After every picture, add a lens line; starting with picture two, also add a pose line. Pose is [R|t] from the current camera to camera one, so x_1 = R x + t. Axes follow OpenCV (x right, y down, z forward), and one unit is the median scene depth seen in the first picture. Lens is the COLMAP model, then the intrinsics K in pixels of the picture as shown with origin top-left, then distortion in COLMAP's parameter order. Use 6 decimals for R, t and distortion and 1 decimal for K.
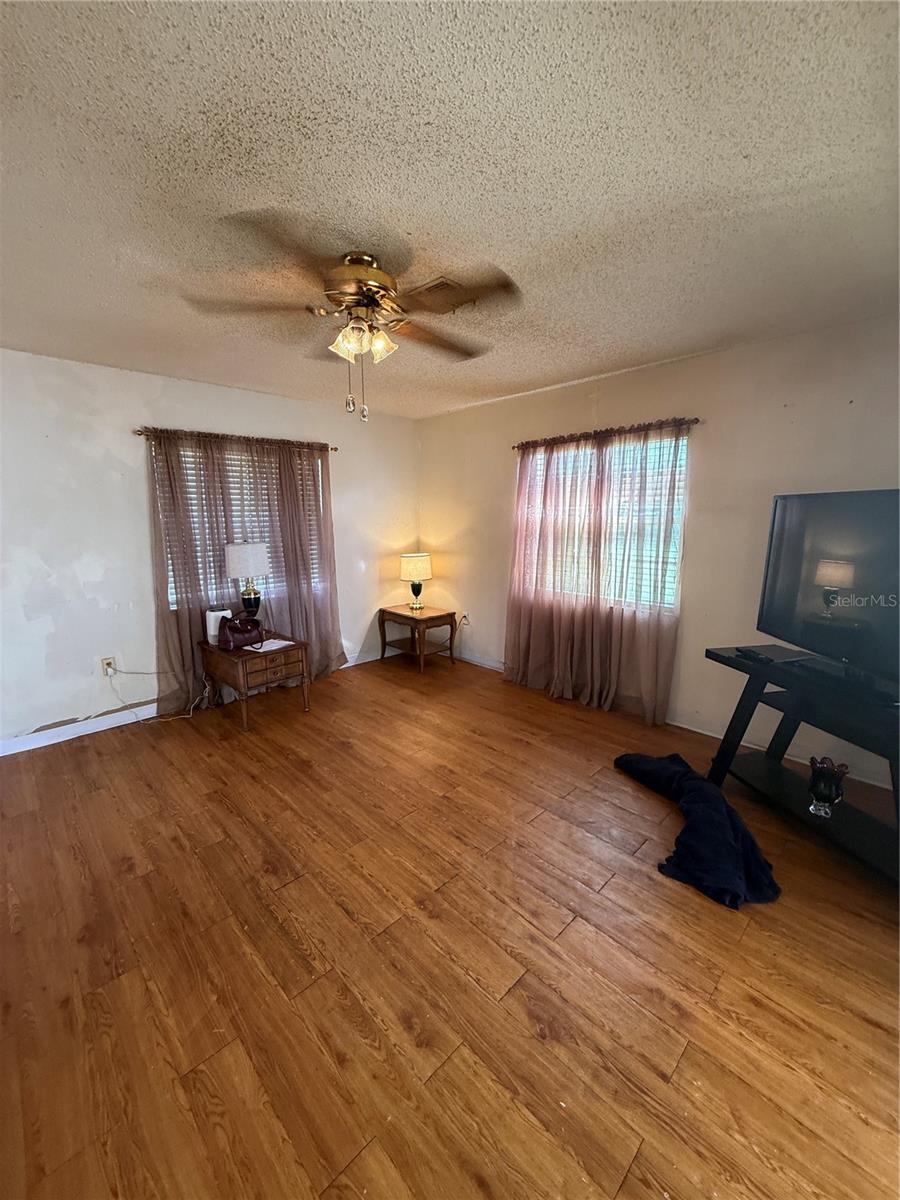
lens RADIAL K [[479.5, 0, 451.2], [0, 479.5, 598.9], [0, 0, 1]] dist [0.001832, -0.000455]
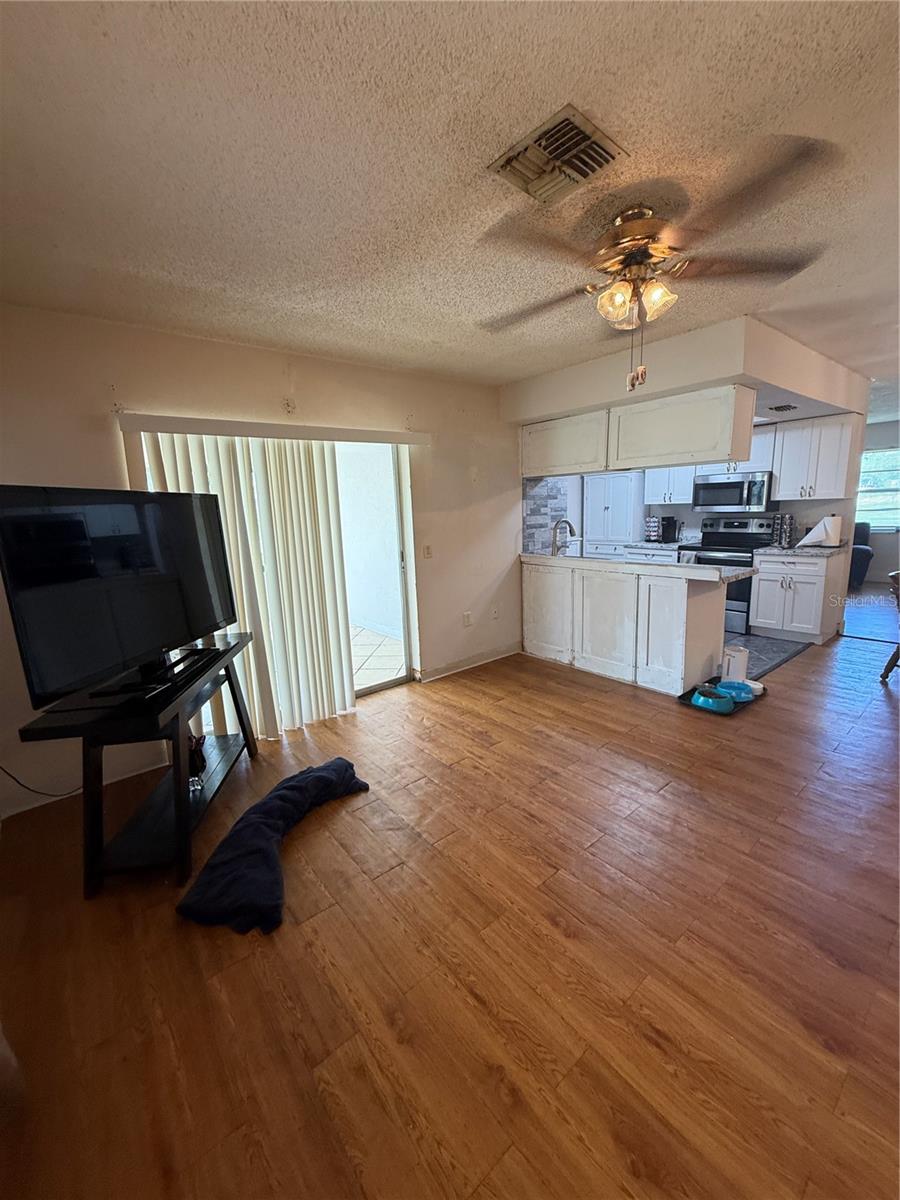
lens RADIAL K [[479.5, 0, 451.2], [0, 479.5, 598.9], [0, 0, 1]] dist [0.001832, -0.000455]
pose [[-0.995204, 0.025445, 0.094459, 0.059678], [0.057664, 0.932581, 0.356326, -0.229403], [-0.079024, 0.360064, -0.929575, 1.361230]]
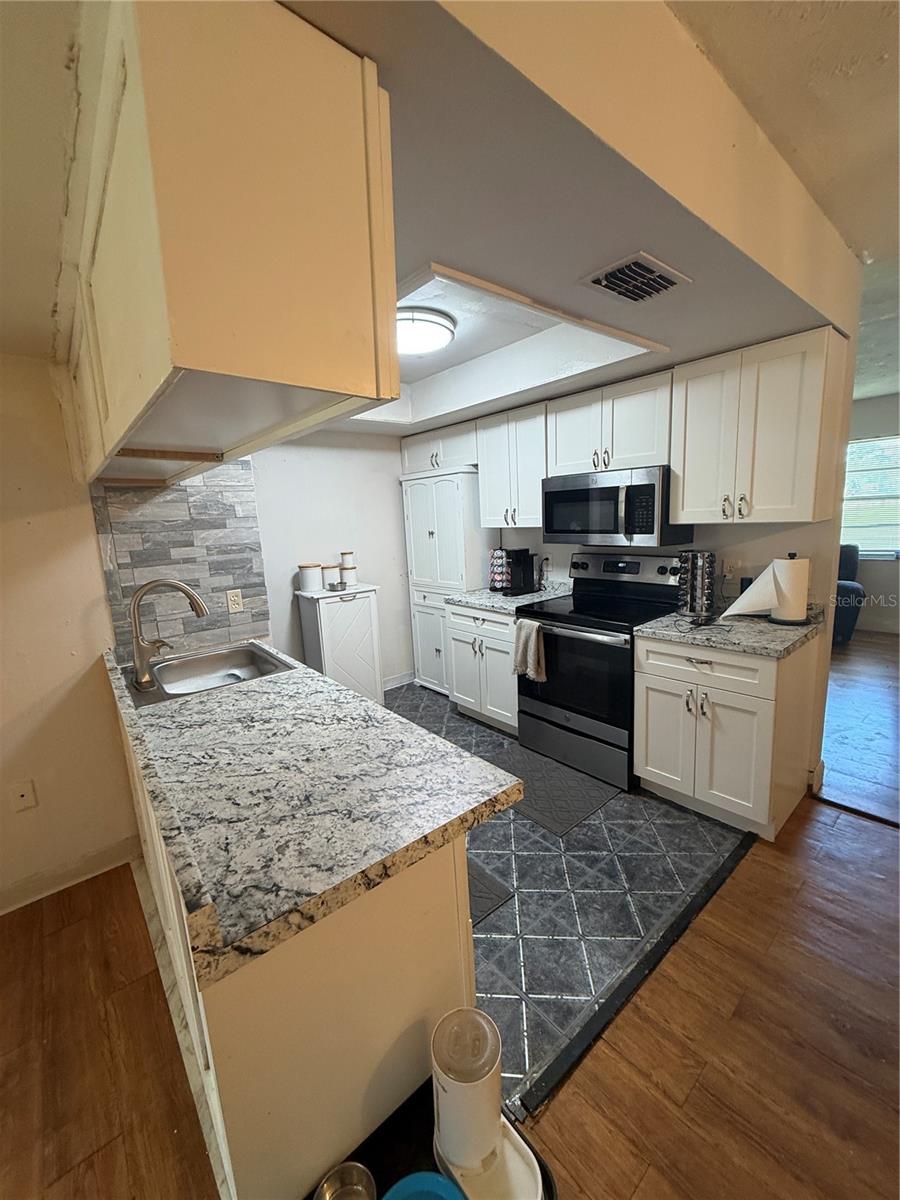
lens RADIAL K [[479.5, 0, 451.2], [0, 479.5, 598.9], [0, 0, 1]] dist [0.001832, -0.000455]
pose [[-0.996205, 0.042473, 0.075977, -0.583298], [0.066063, 0.937287, 0.342240, -0.076639], [-0.056677, 0.345960, -0.936536, 0.434501]]
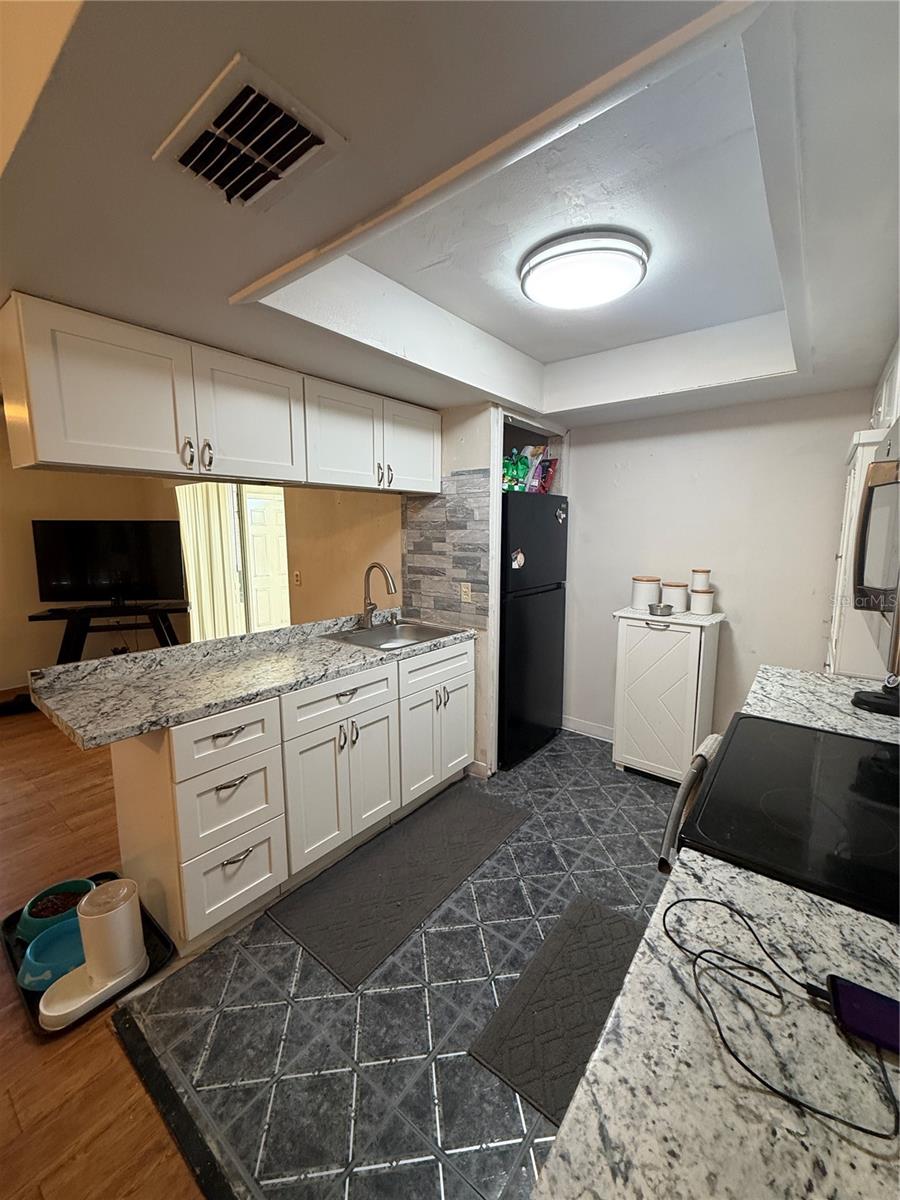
lens RADIAL K [[479.5, 0, 451.2], [0, 479.5, 598.9], [0, 0, 1]] dist [0.001832, -0.000455]
pose [[-0.140953, -0.136023, 0.980627, -1.077565], [0.174963, 0.971503, 0.159906, 0.037793], [-0.974433, 0.194112, -0.113138, -0.168671]]
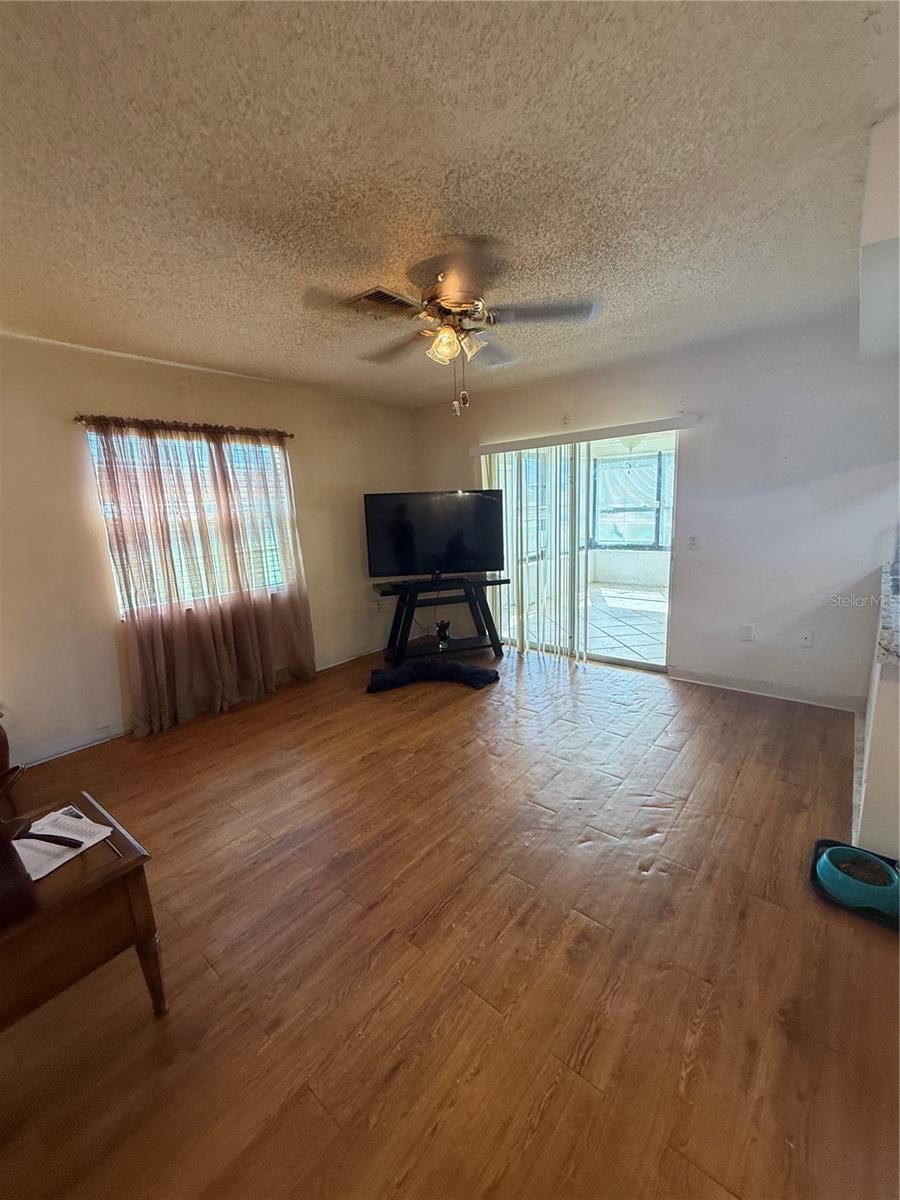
lens RADIAL K [[479.5, 0, 451.2], [0, 479.5, 598.9], [0, 0, 1]] dist [0.001832, -0.000455]
pose [[-0.106495, -0.181698, 0.977571, -0.918219], [0.212853, 0.956204, 0.200915, -0.121914], [-0.971263, 0.229476, -0.063156, 0.790310]]
